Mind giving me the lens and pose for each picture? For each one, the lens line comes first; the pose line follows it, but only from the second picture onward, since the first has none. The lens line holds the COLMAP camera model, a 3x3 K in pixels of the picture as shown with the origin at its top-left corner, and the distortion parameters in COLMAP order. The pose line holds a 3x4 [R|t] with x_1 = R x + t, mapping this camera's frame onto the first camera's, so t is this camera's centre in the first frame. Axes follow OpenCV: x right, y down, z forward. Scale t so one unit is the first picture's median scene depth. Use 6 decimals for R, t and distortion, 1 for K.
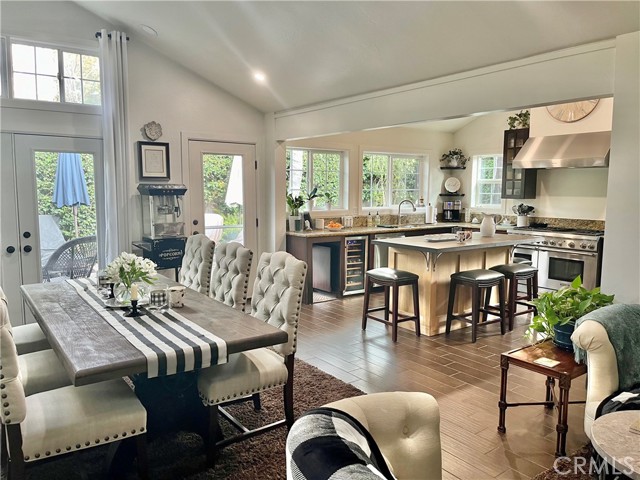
lens RADIAL K [[467.0, 0, 320.0], [0, 467.0, 240.0], [0, 0, 1]] dist [0.060289, -0.088891]
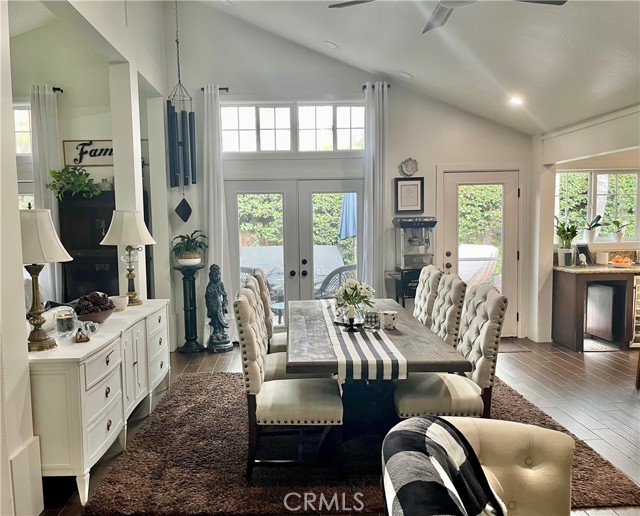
lens RADIAL K [[522.7, 0, 320.0], [0, 522.7, 258.0], [0, 0, 1]] dist [0.010477, -0.001673]
pose [[0.819257, 0.022567, -0.572982, 0.171497], [-0.039144, 0.999095, -0.016620, 0.000138], [0.572089, 0.036045, 0.819399, -0.078062]]
